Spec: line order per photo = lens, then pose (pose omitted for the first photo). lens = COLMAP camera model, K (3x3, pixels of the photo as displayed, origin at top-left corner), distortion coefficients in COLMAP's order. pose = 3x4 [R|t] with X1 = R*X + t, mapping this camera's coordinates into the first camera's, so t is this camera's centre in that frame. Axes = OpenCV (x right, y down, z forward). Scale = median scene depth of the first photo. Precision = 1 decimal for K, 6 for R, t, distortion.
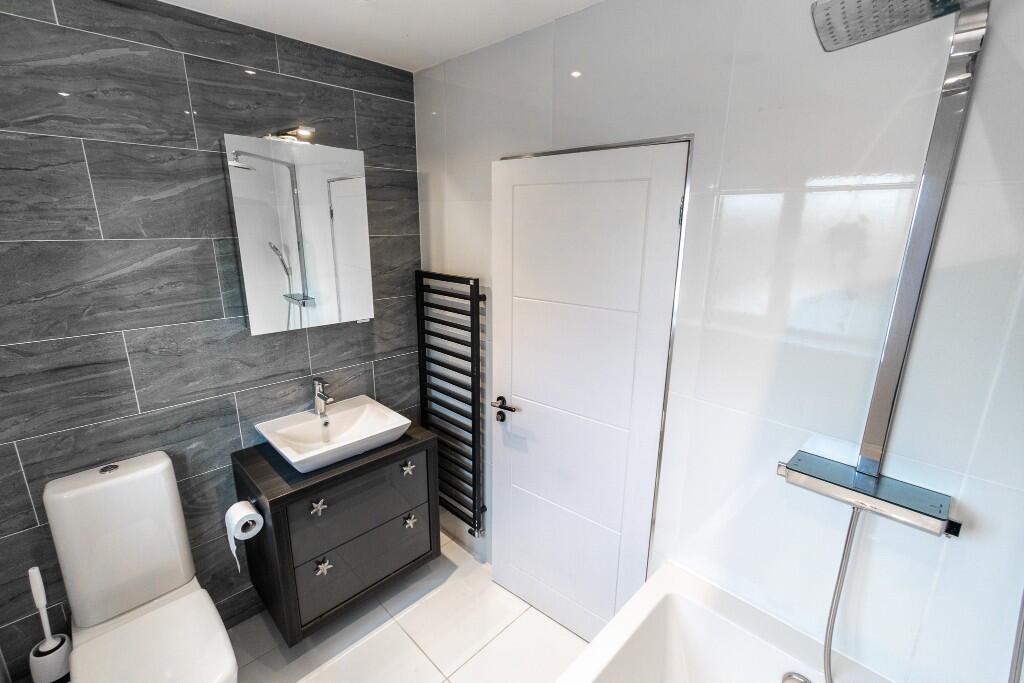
lens RADIAL K [[447.8, 0, 512.0], [0, 447.8, 341.5], [0, 0, 1]] dist [-0.000601, -0.000160]
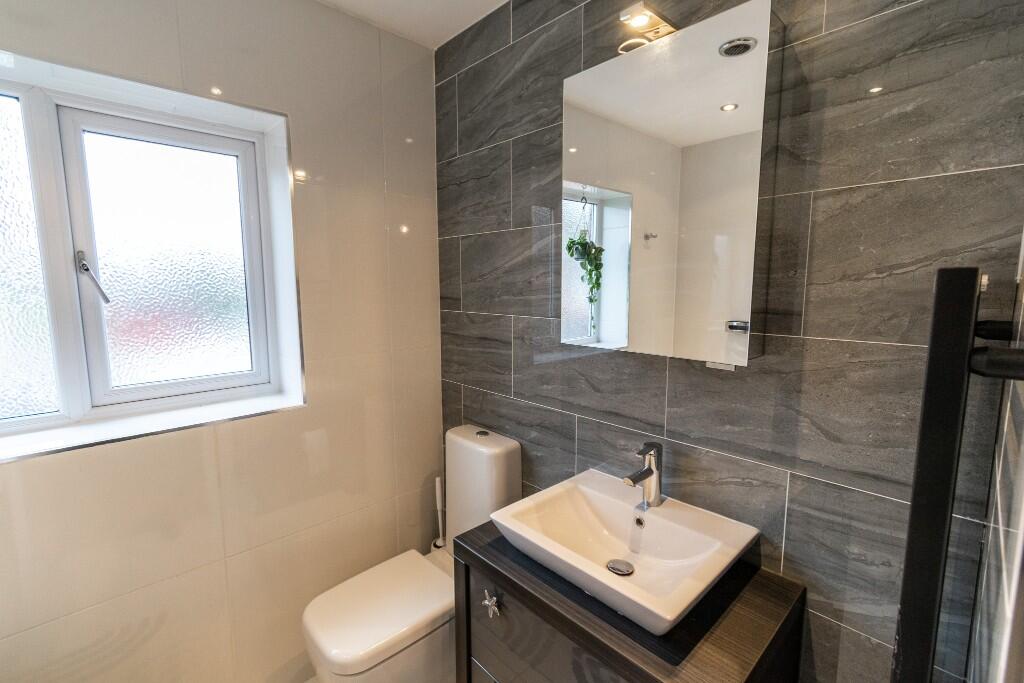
lens RADIAL K [[456.3, 0, 513.3], [0, 456.3, 337.1], [0, 0, 1]] dist [0.000754, -0.000022]
pose [[-0.034346, 0.117072, -0.992529, 0.197882], [-0.247484, 0.961188, 0.121939, -0.103532], [0.968283, 0.249823, -0.004040, 0.988858]]
